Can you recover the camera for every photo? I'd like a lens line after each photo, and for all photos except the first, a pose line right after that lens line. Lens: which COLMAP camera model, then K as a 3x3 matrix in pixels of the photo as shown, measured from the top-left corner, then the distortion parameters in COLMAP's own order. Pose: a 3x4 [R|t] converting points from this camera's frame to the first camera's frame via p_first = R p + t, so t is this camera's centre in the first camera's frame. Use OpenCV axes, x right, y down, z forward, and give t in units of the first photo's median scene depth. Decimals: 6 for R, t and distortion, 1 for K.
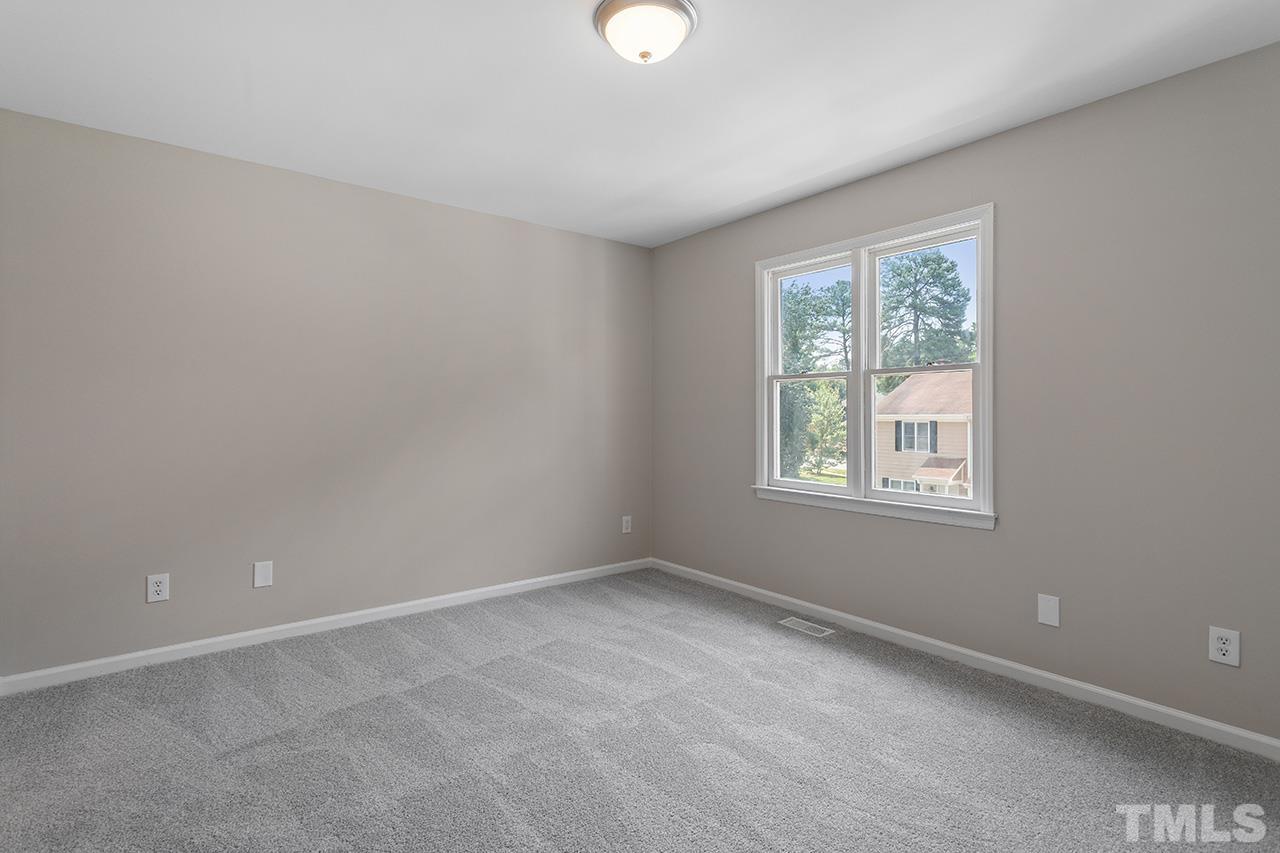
lens RADIAL K [[615.8, 0, 635.2], [0, 615.8, 417.0], [0, 0, 1]] dist [-0.000702, 0.001429]
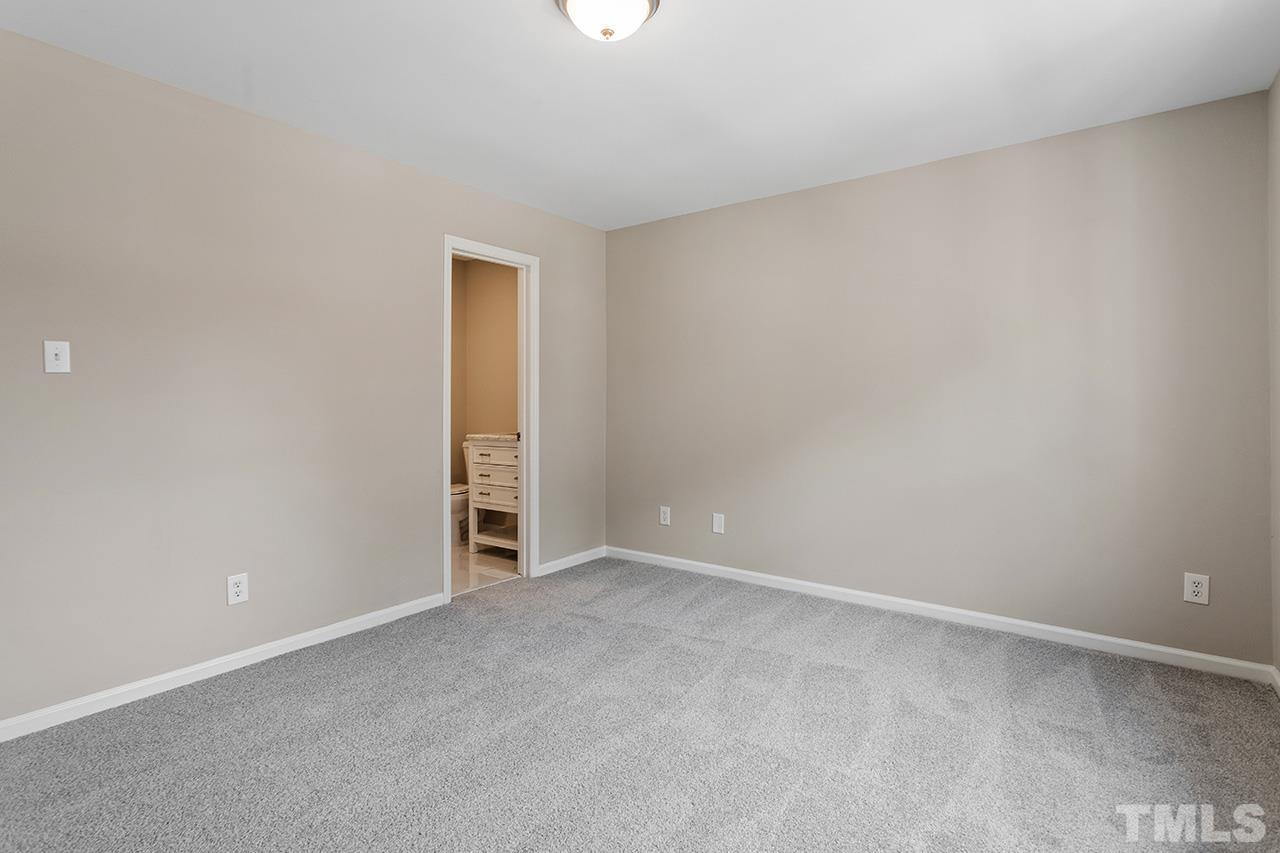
lens RADIAL K [[615.8, 0, 631.7], [0, 615.8, 420.1], [0, 0, 1]] dist [-0.000702, 0.001429]
pose [[0.264353, 0.026075, -0.964073, 0.673016], [-0.006930, 0.999660, 0.025138, 0.007462], [0.964401, 0.000036, 0.264444, 0.556347]]
